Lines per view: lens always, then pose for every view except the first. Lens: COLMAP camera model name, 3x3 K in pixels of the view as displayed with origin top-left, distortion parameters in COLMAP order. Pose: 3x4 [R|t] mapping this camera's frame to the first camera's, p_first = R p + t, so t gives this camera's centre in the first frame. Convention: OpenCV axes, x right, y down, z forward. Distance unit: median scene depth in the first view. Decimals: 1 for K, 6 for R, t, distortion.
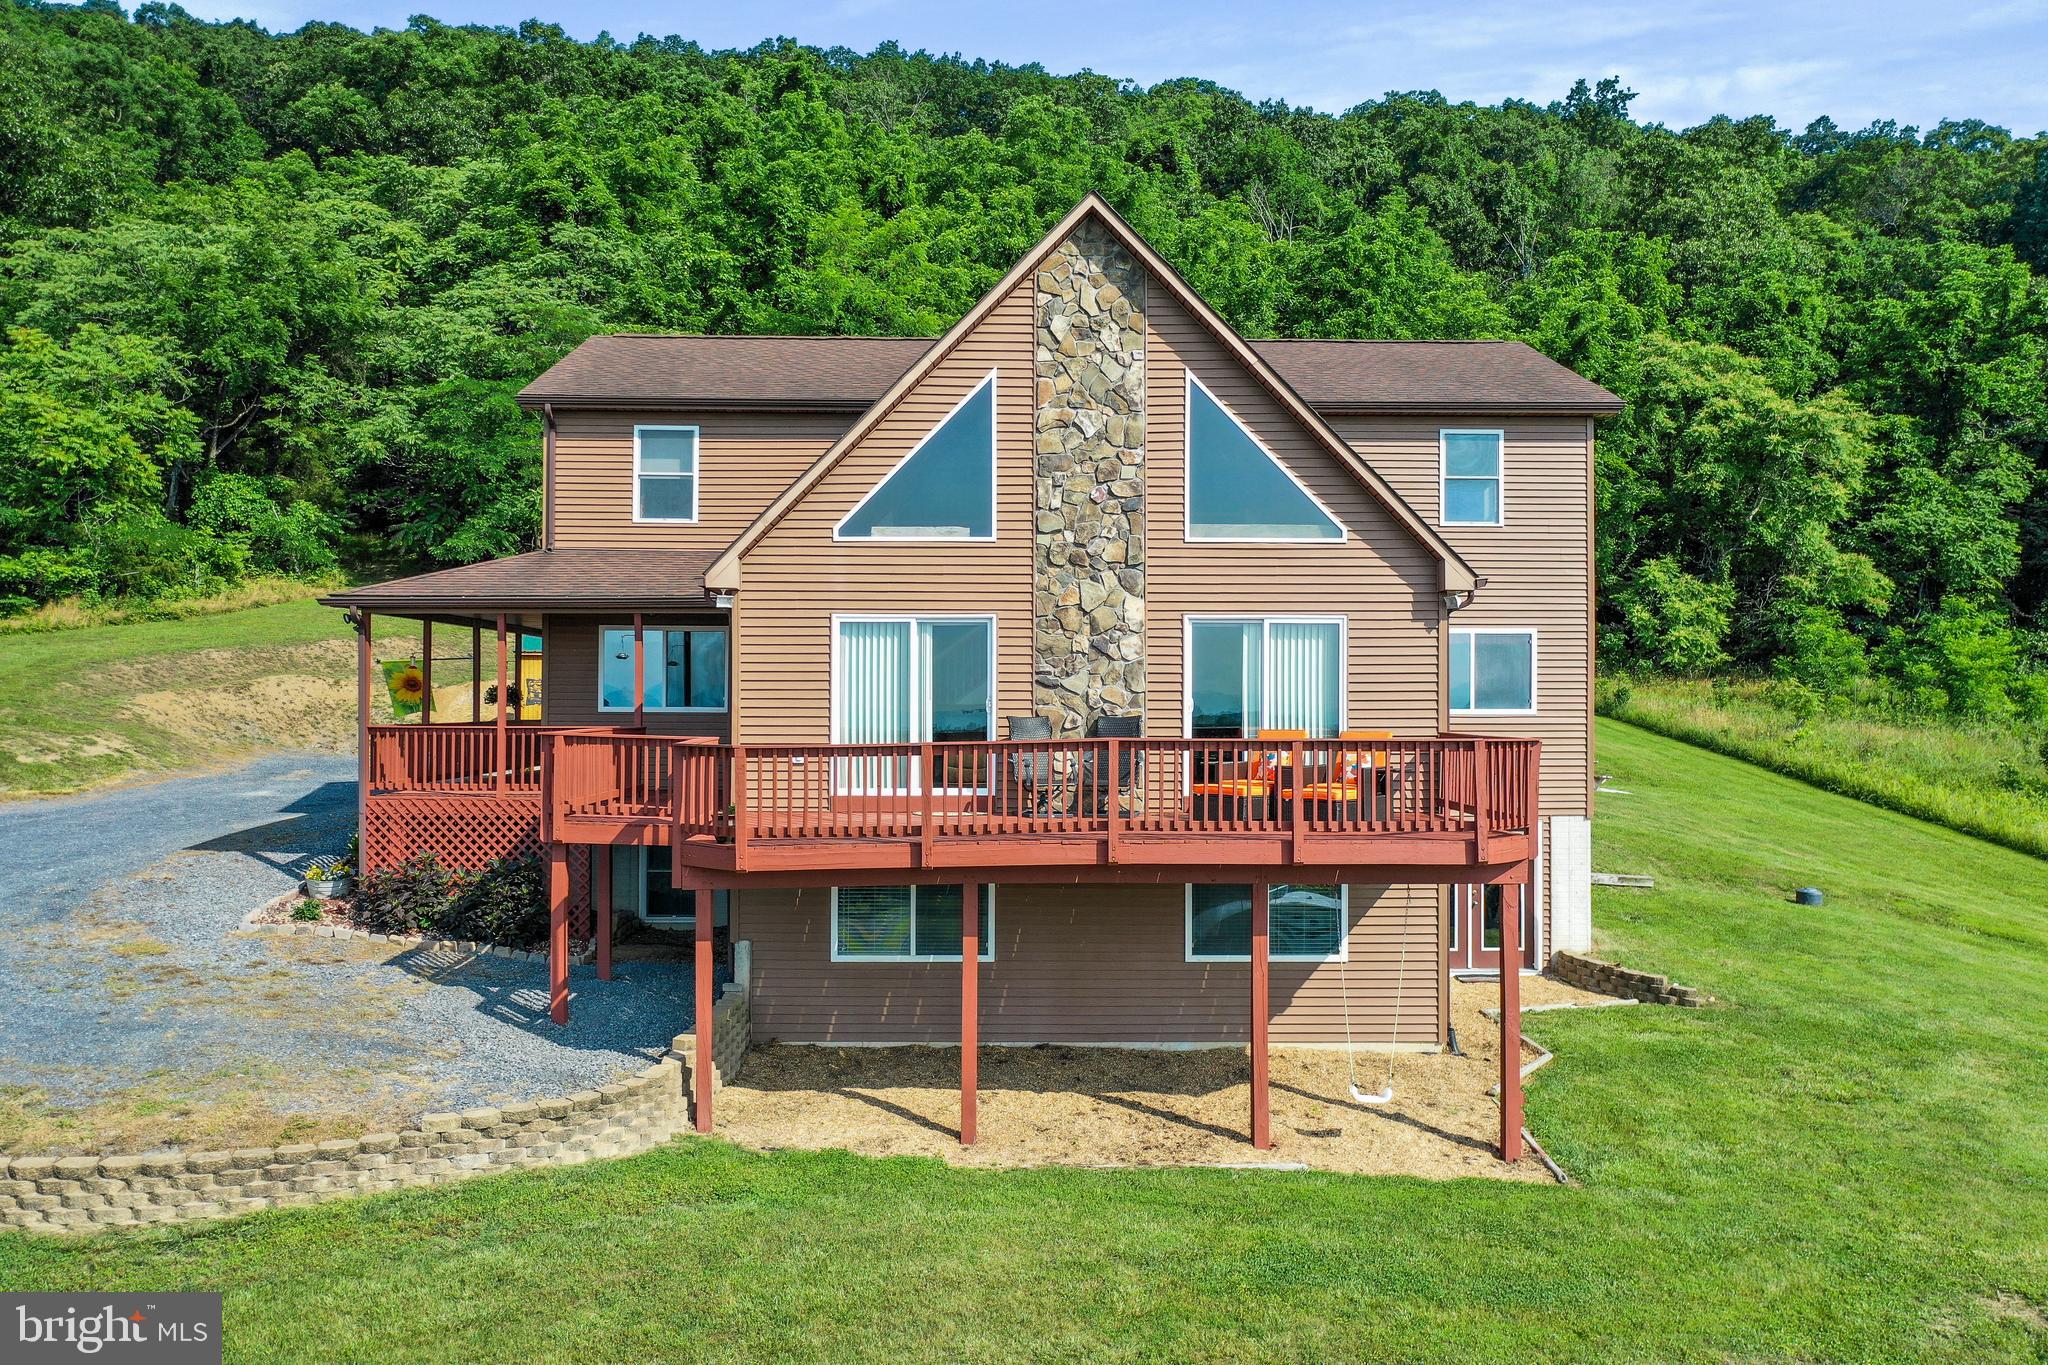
lens RADIAL K [[1614.4, 0, 1020.5], [0, 1614.4, 697.9], [0, 0, 1]] dist [-0.006657, -0.001039]
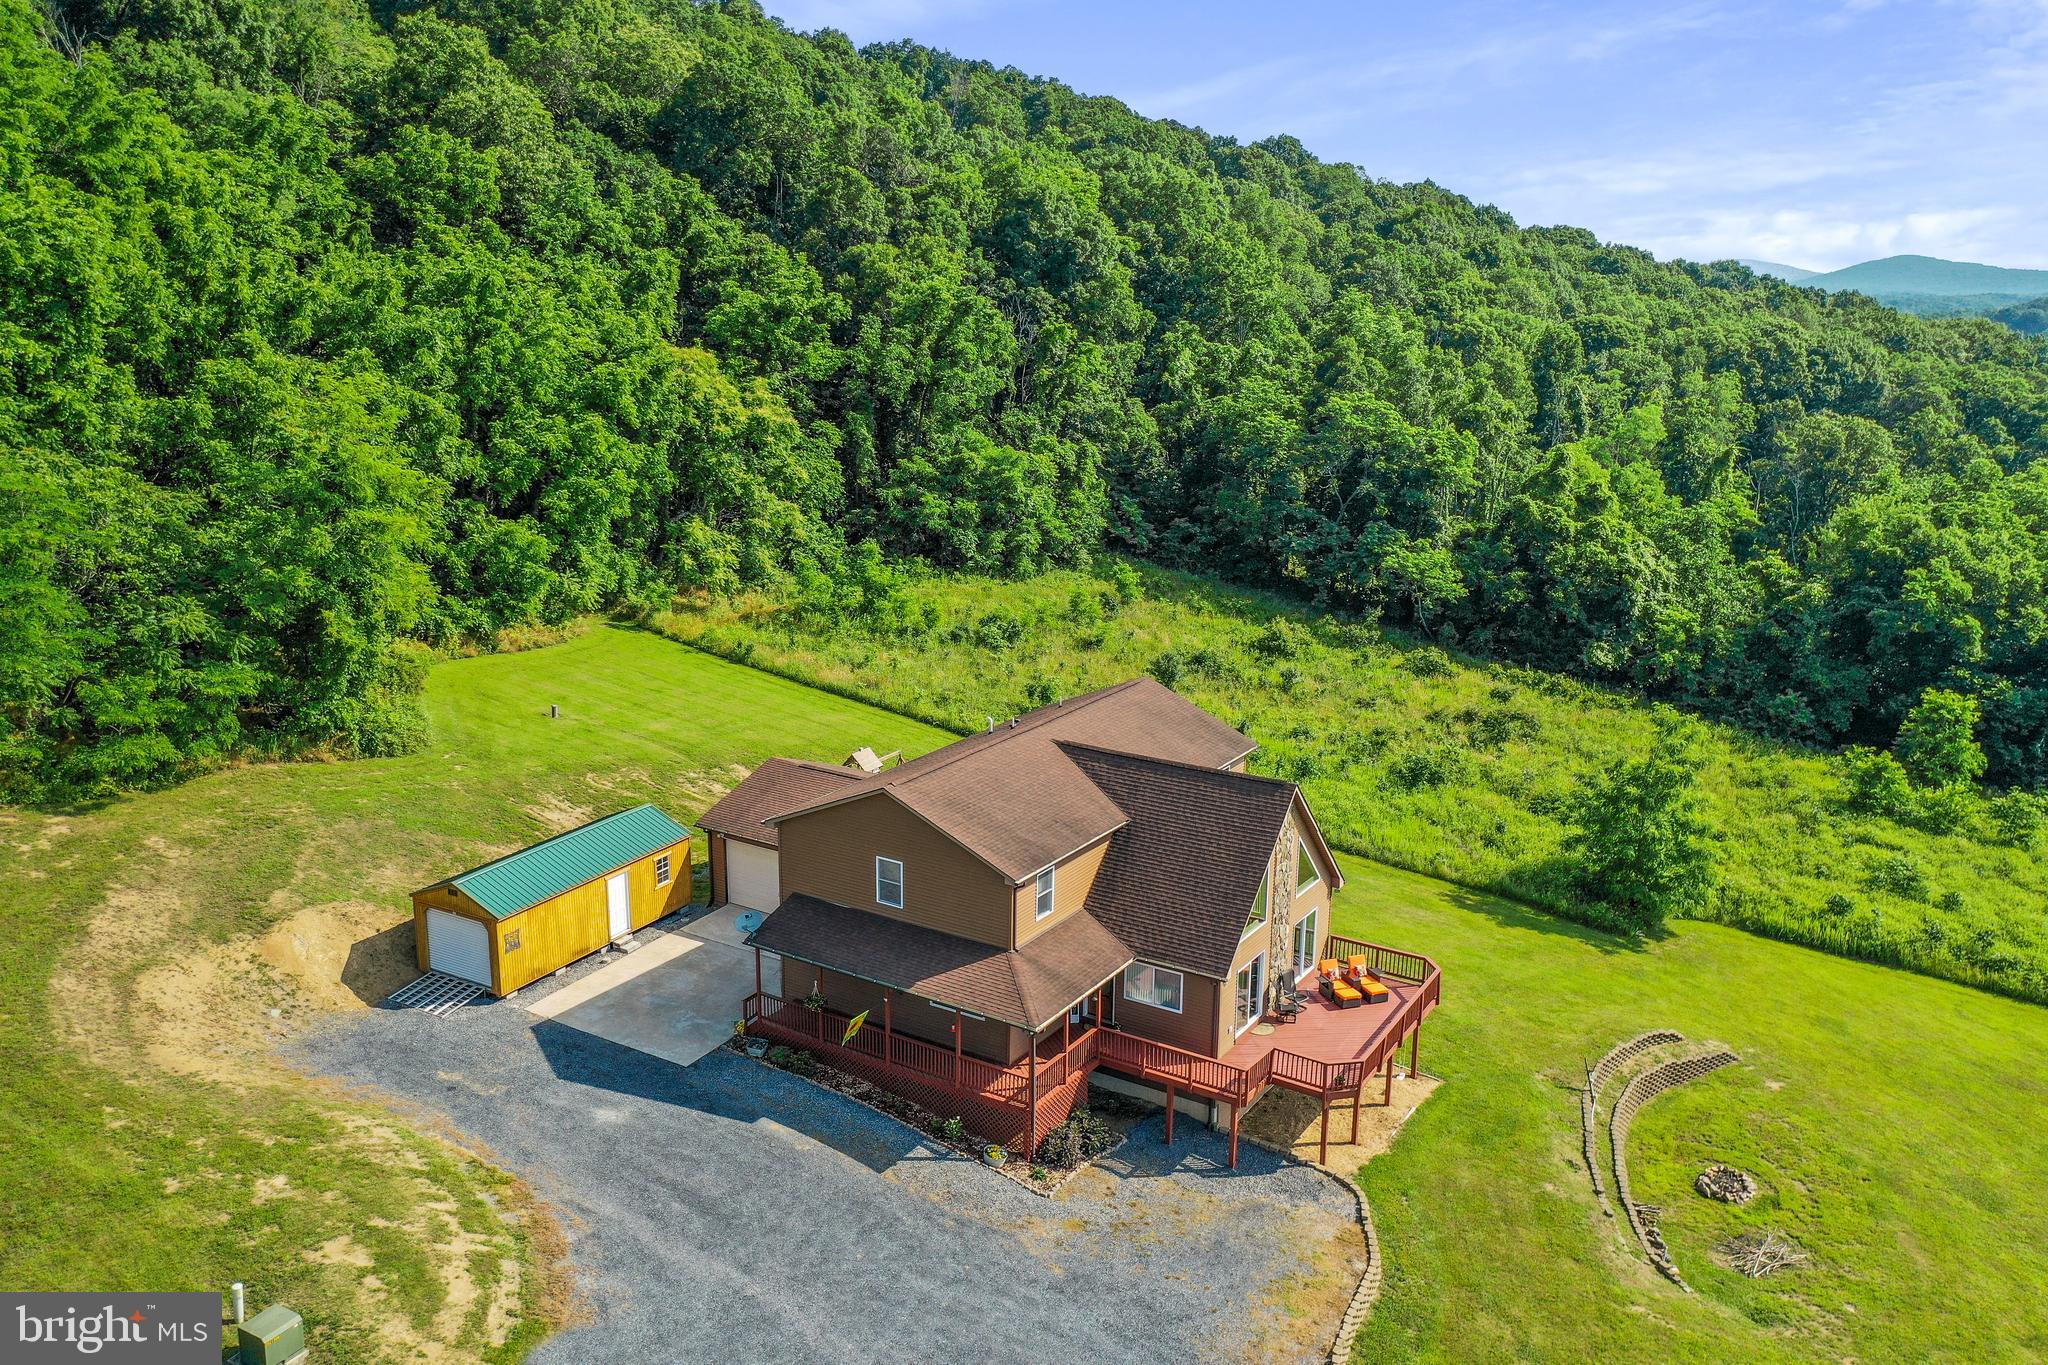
lens RADIAL K [[1607.4, 0, 979.3], [0, 1607.4, 675.8], [0, 0, 1]] dist [-0.000281, -0.004684]
pose [[0.563283, -0.199621, 0.801788, -1.761661], [-0.008158, 0.968986, 0.246979, -0.867765], [-0.826224, -0.145660, 0.544185, 0.043587]]
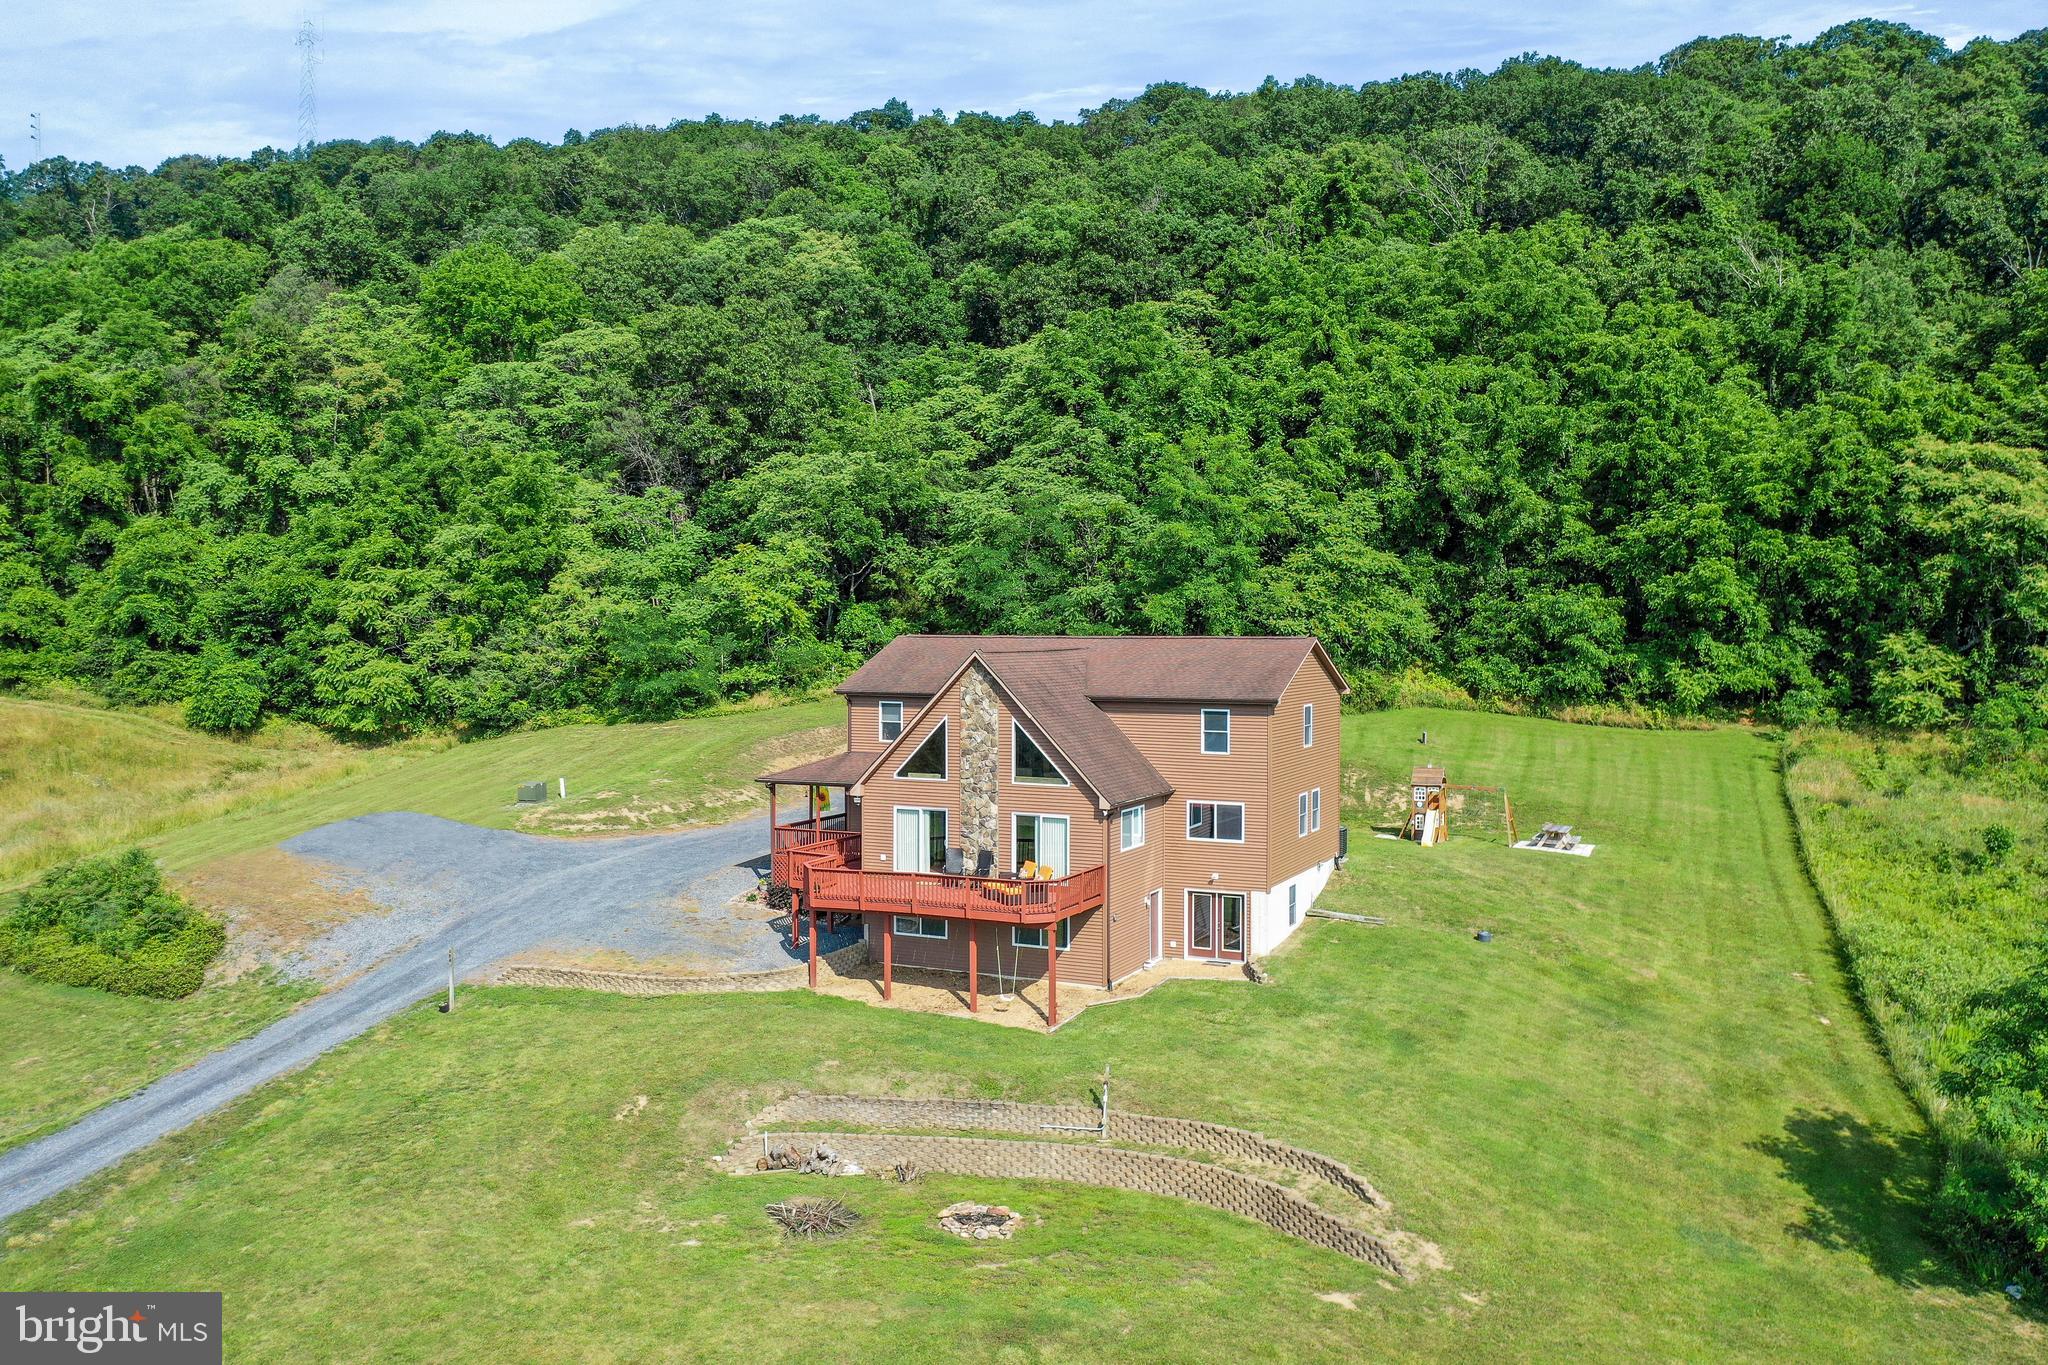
lens RADIAL K [[1609.3, 0, 1024.0], [0, 1609.3, 682.5], [0, 0, 1]] dist [-0.004905, 0.000247]
pose [[0.891958, 0.012275, -0.451951, 1.017587], [0.005239, 0.999284, 0.037482, -0.282185], [0.452088, -0.035800, 0.891255, -1.014779]]
